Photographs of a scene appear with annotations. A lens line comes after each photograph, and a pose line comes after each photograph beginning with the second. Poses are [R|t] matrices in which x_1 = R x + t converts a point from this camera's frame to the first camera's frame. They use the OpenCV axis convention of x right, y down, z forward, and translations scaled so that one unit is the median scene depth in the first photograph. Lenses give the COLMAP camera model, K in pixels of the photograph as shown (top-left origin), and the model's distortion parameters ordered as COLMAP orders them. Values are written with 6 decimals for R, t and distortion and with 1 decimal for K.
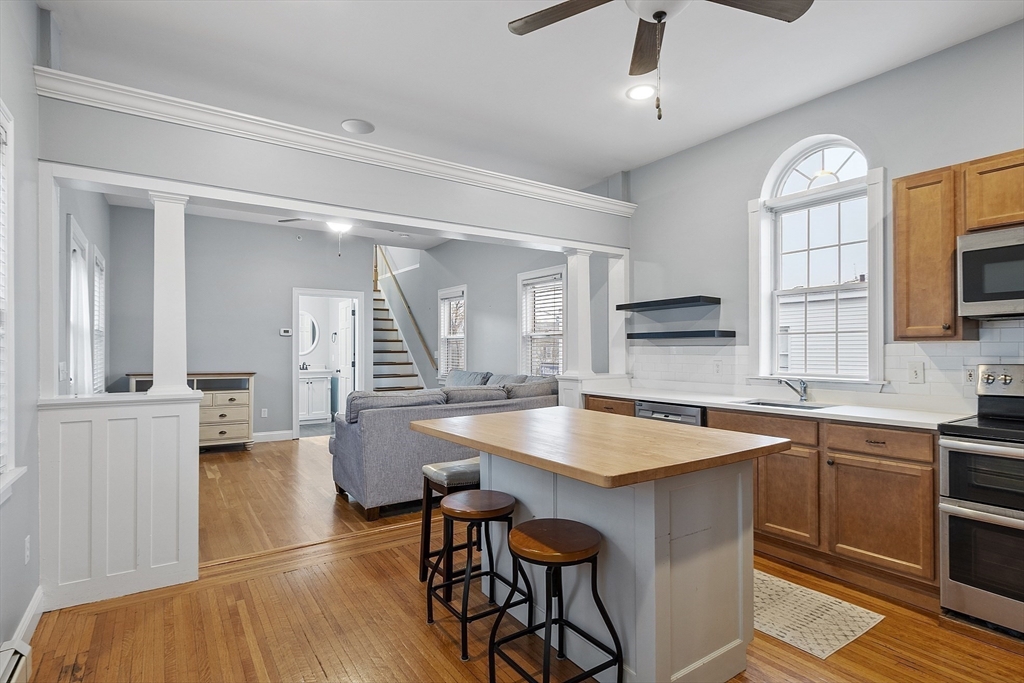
lens RADIAL K [[520.4, 0, 513.6], [0, 520.4, 348.5], [0, 0, 1]] dist [0.001099, 0.000302]
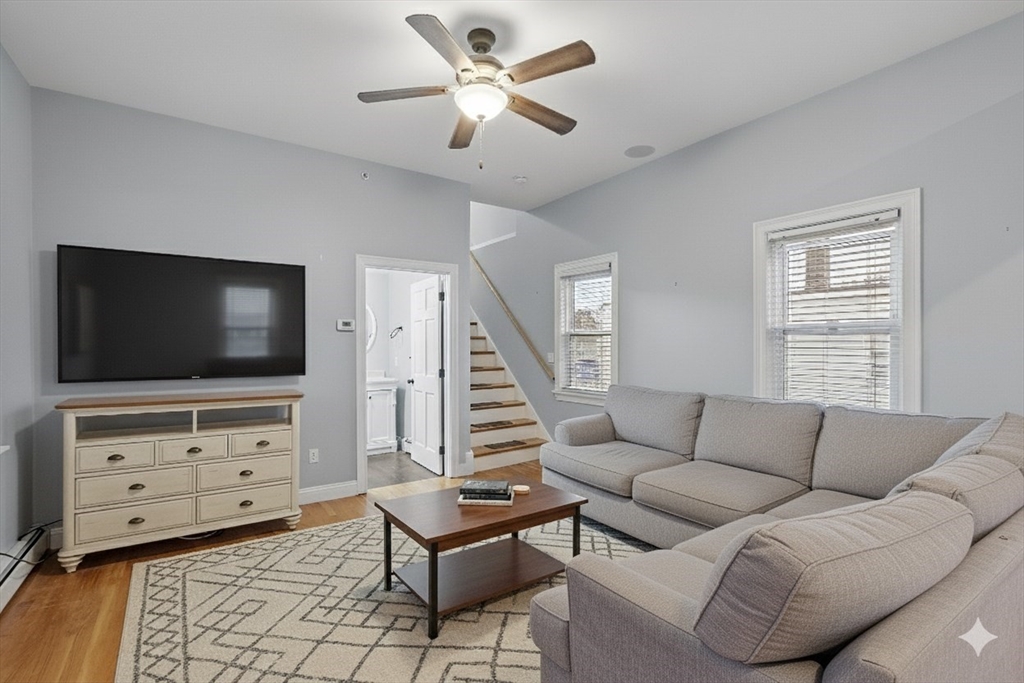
lens RADIAL K [[468.4, 0, 510.8], [0, 468.4, 348.1], [0, 0, 1]] dist [-0.000293, 0.000330]
pose [[0.999951, -0.001631, 0.009752, -0.225956], [0.001532, 0.999947, 0.010185, -0.008269], [-0.009768, -0.010170, 0.999901, 0.401105]]
